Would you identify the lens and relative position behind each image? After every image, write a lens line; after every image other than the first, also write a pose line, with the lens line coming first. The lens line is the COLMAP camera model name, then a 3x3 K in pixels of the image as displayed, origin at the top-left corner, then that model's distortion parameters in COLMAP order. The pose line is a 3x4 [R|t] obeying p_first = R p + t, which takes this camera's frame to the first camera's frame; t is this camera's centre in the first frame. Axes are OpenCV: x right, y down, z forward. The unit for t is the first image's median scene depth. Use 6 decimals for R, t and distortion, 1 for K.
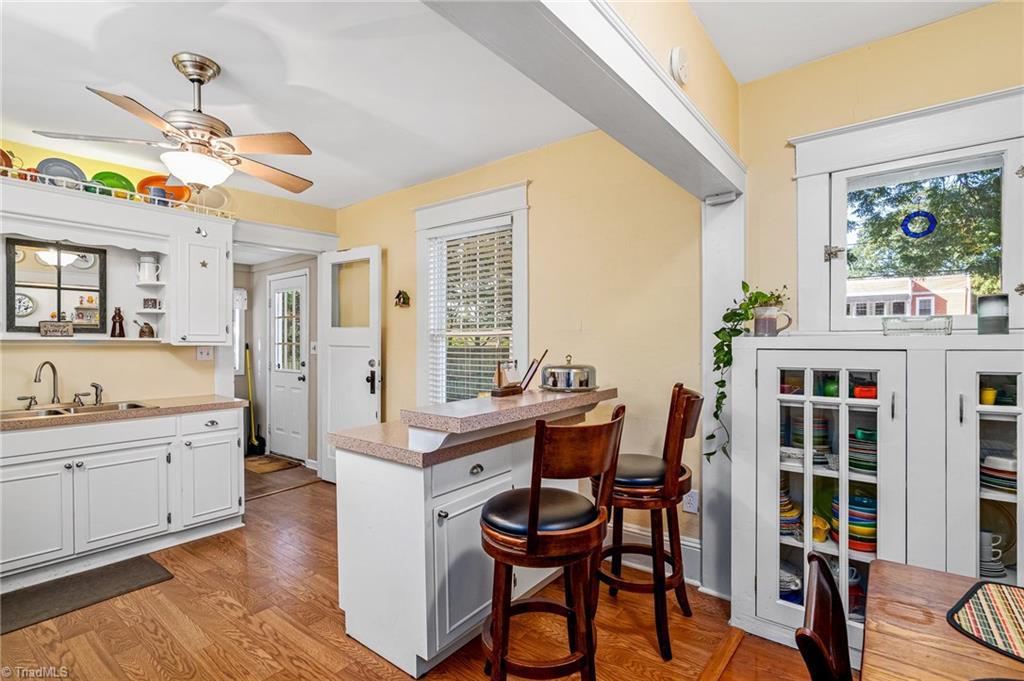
lens RADIAL K [[469.6, 0, 521.1], [0, 469.6, 347.6], [0, 0, 1]] dist [-0.008291, 0.004695]
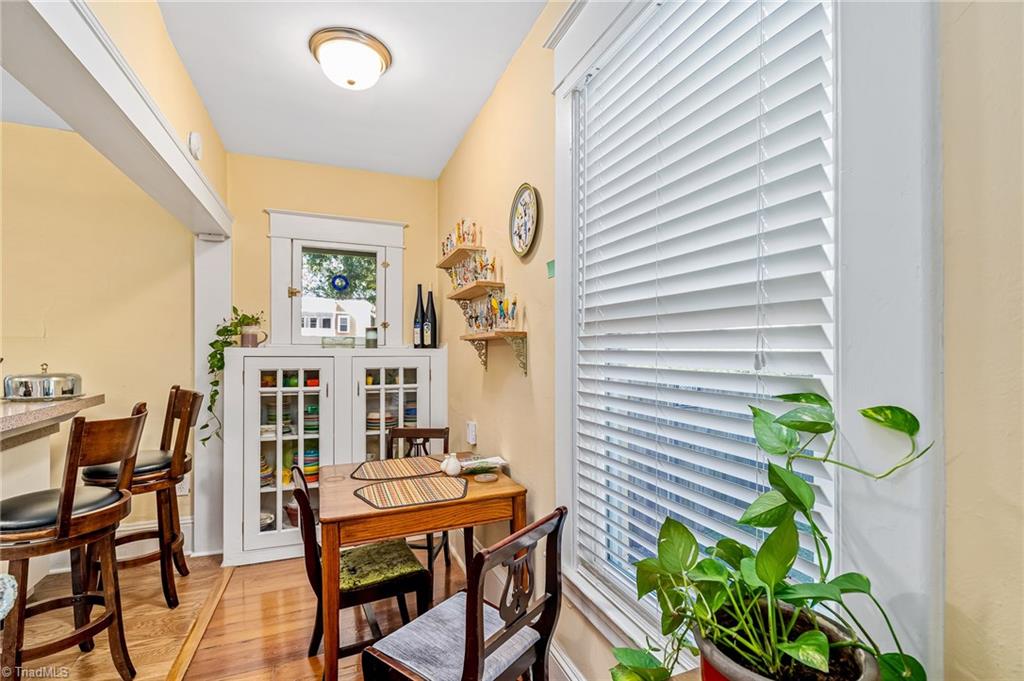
lens RADIAL K [[469.6, 0, 514.6], [0, 469.6, 351.0], [0, 0, 1]] dist [-0.008291, 0.004695]
pose [[0.487982, 0.006527, 0.872829, -0.310390], [0.001514, 0.999964, -0.008324, -0.000326], [-0.872852, 0.005384, 0.487955, -0.365294]]
